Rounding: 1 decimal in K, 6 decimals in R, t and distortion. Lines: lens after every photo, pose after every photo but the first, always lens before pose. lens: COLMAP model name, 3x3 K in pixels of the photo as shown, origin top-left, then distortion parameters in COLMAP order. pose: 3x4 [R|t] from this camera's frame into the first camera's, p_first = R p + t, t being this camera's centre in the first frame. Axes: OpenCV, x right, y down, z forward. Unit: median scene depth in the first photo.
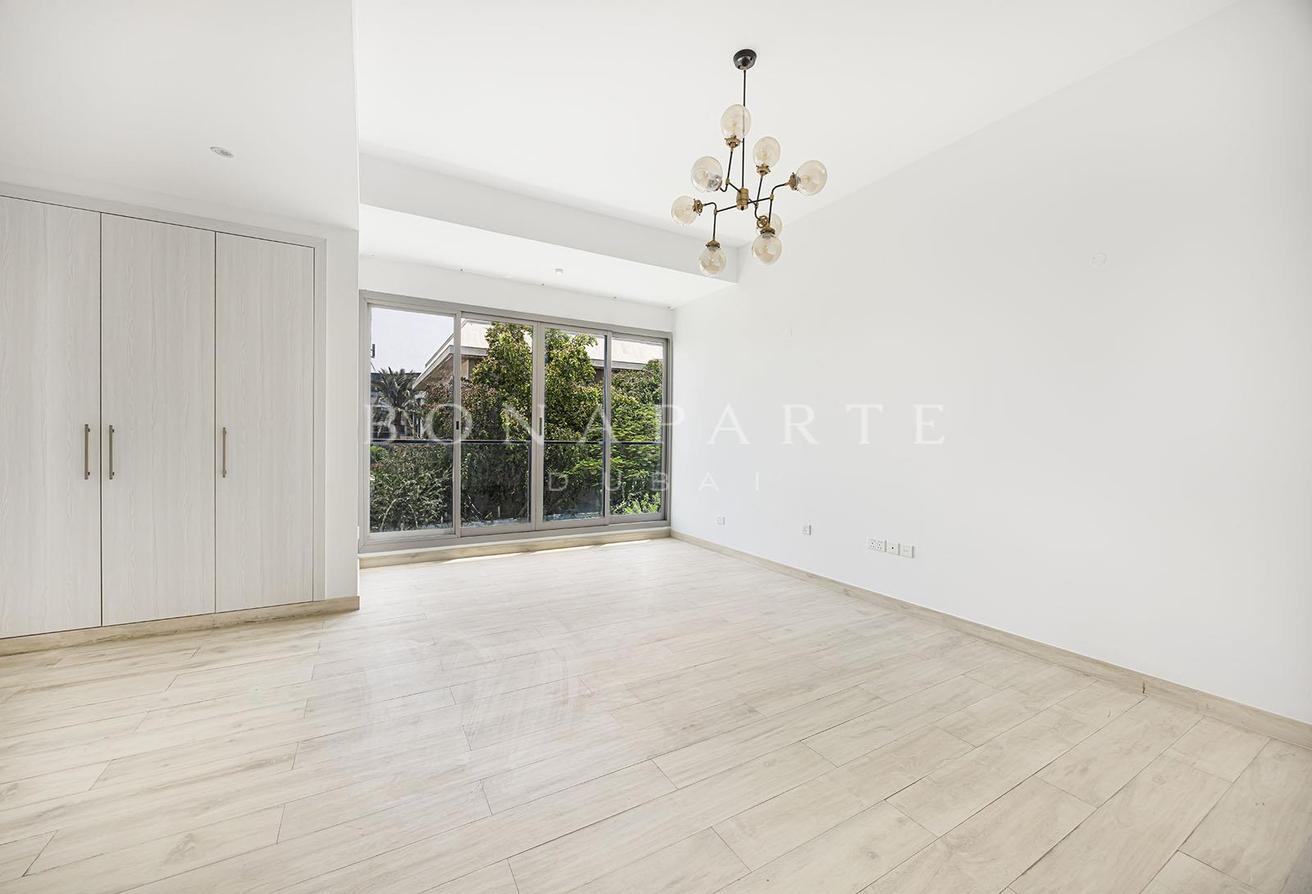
lens RADIAL K [[513.6, 0, 652.7], [0, 513.6, 447.4], [0, 0, 1]] dist [-0.000997, 0.001008]
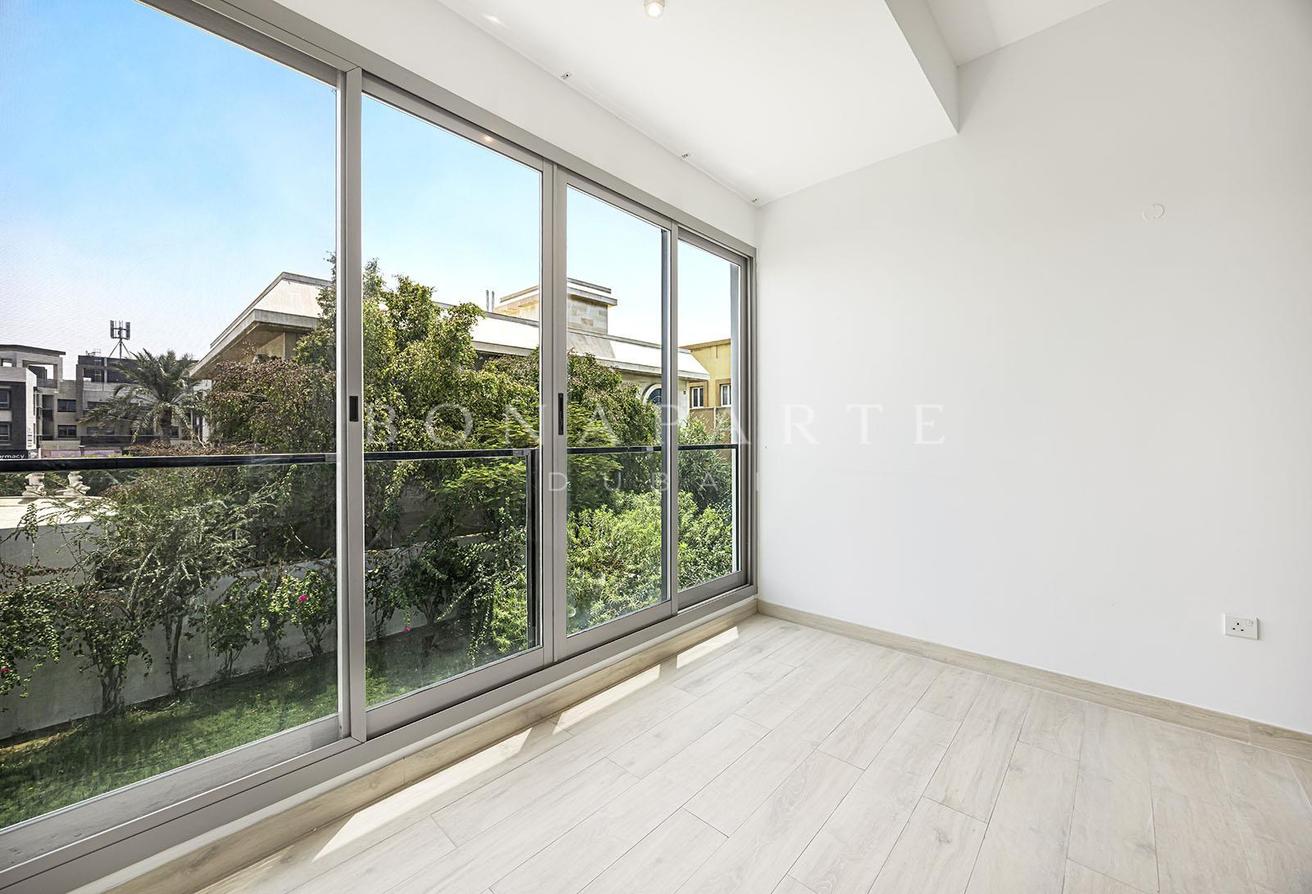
lens RADIAL K [[513.6, 0, 658.8], [0, 513.6, 443.3], [0, 0, 1]] dist [-0.000997, 0.001008]
pose [[0.954766, -0.018928, 0.296756, -0.097505], [0.020451, 0.999789, -0.002027, -0.005342], [-0.296655, 0.008004, 0.954951, 0.210356]]
